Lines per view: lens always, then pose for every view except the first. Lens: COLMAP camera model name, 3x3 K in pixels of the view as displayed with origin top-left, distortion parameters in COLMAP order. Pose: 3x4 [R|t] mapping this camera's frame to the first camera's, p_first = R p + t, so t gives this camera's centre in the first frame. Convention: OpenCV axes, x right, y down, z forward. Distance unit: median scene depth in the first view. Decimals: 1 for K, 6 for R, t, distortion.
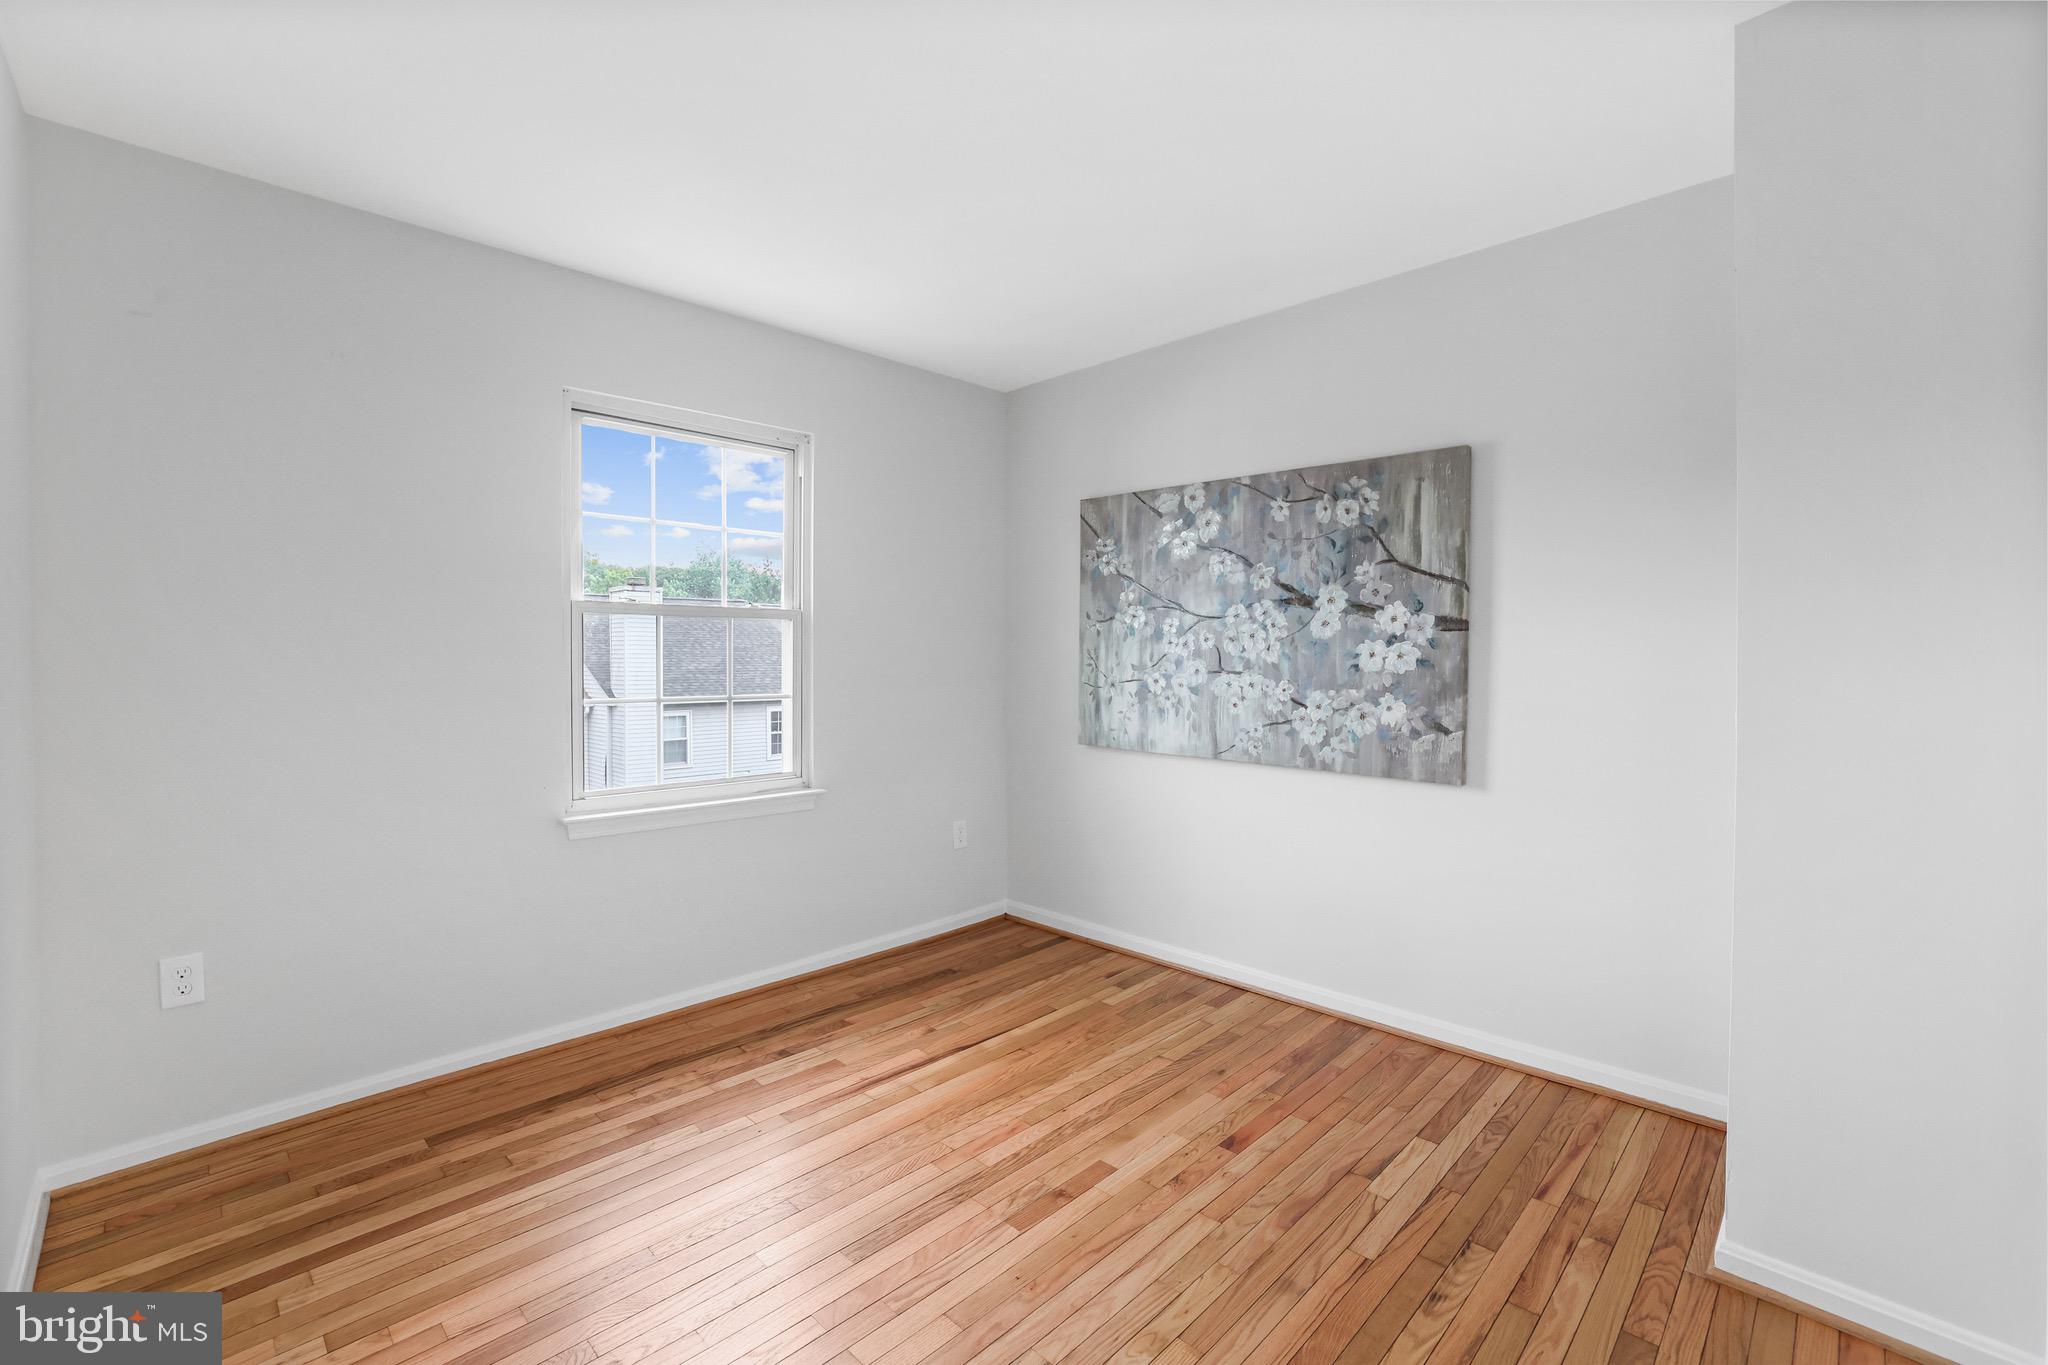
lens RADIAL K [[879.1, 0, 1024.0], [0, 879.1, 682.5], [0, 0, 1]] dist [-0.001500, 0.000205]
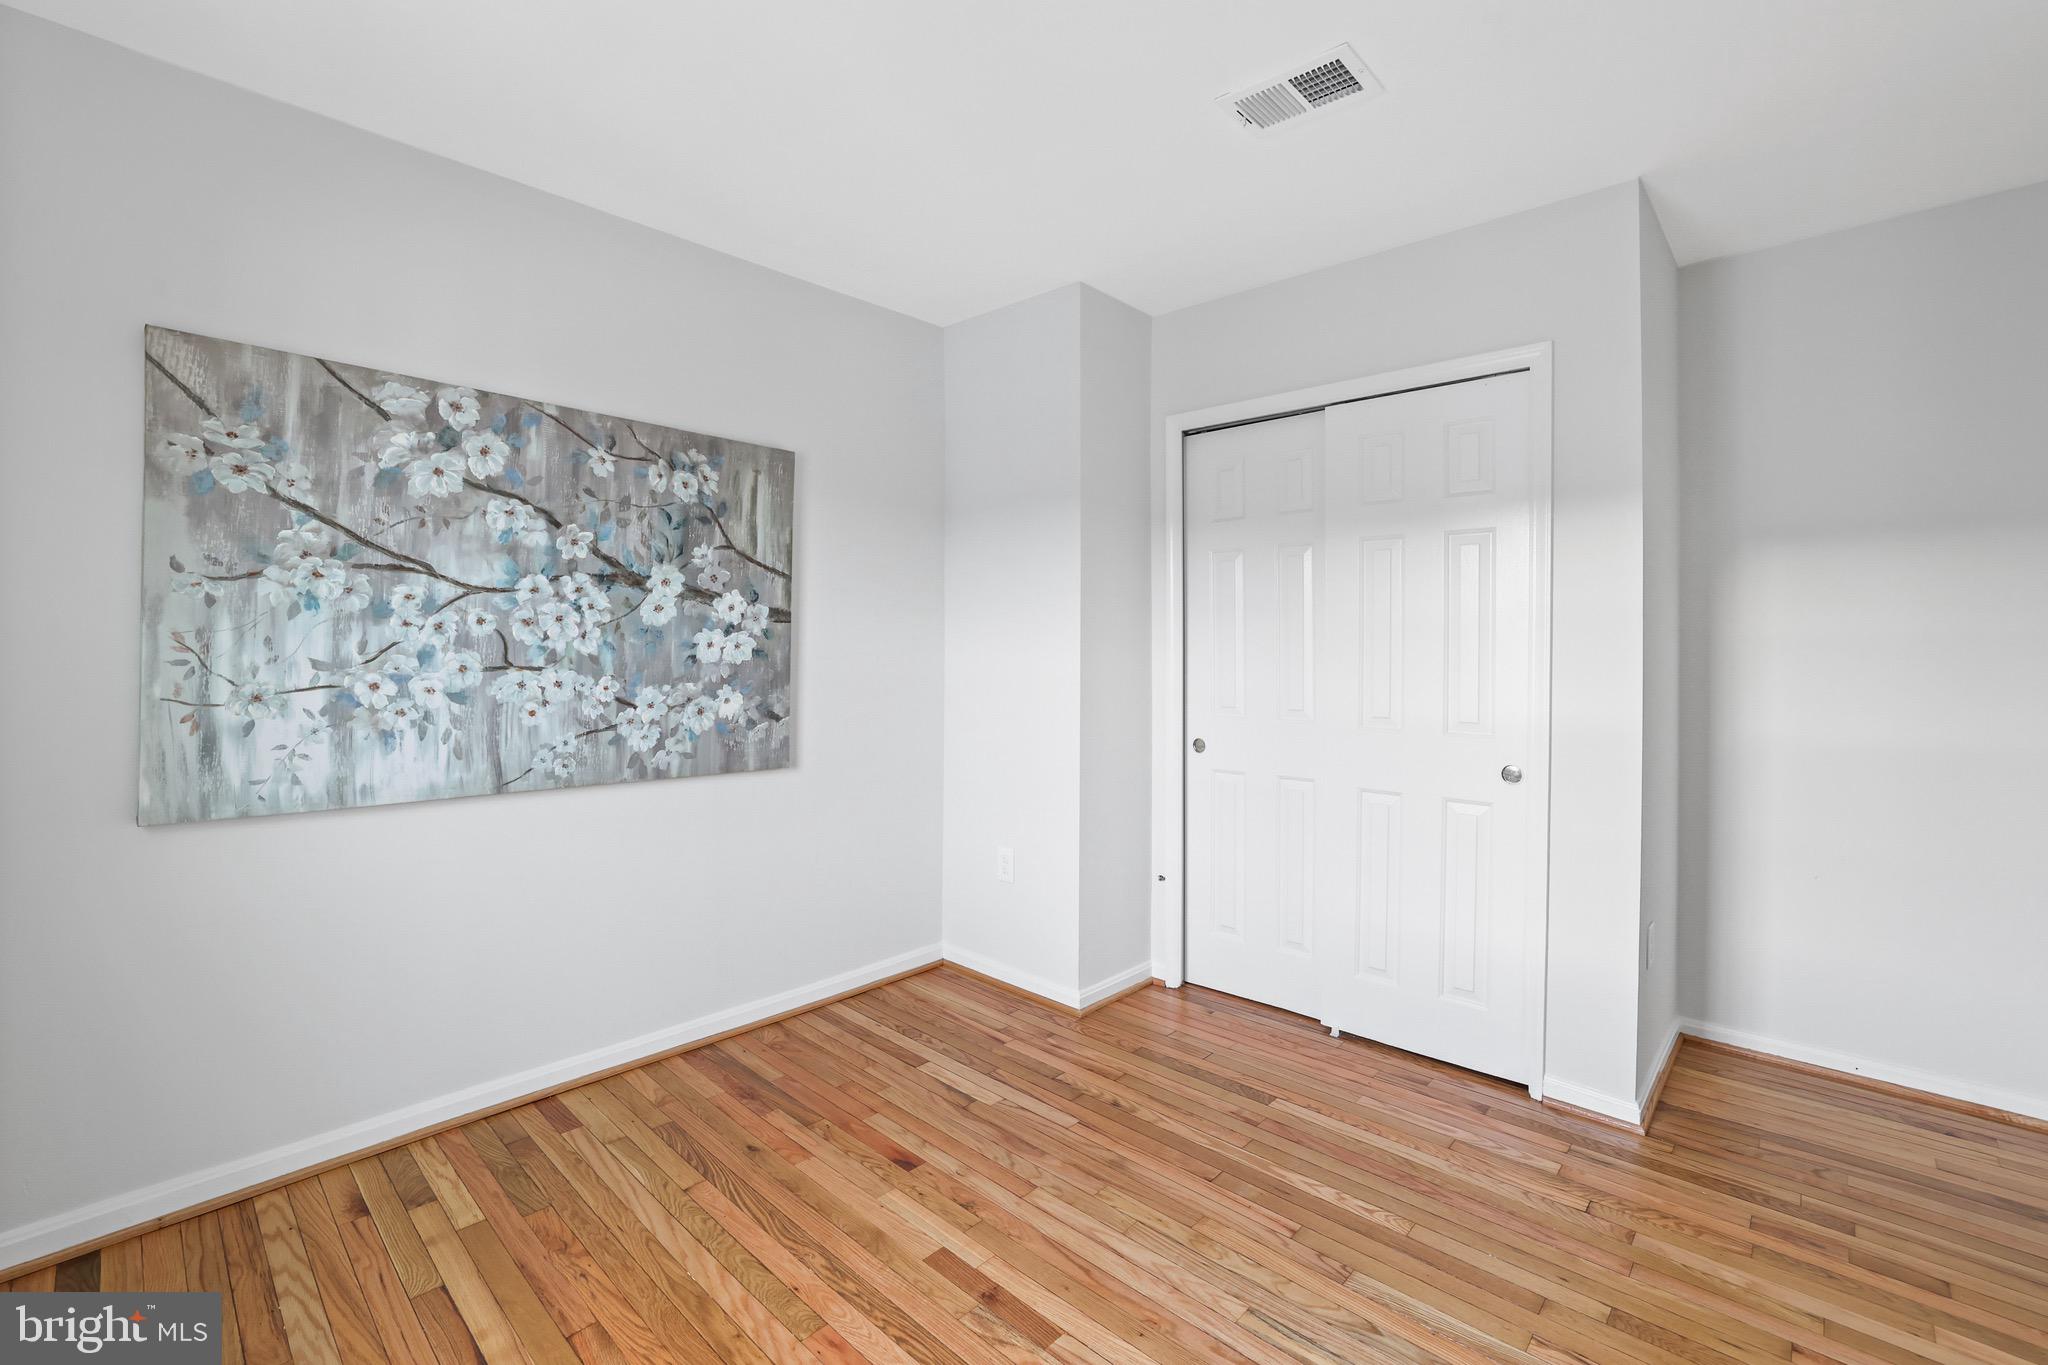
lens RADIAL K [[884.9, 0, 1018.2], [0, 884.9, 655.0], [0, 0, 1]] dist [-0.029102, 0.000386]
pose [[-0.011194, -0.007930, 0.999906, -0.516822], [0.028955, 0.999547, 0.008251, -0.017776], [-0.999518, 0.029045, -0.010959, 0.645815]]
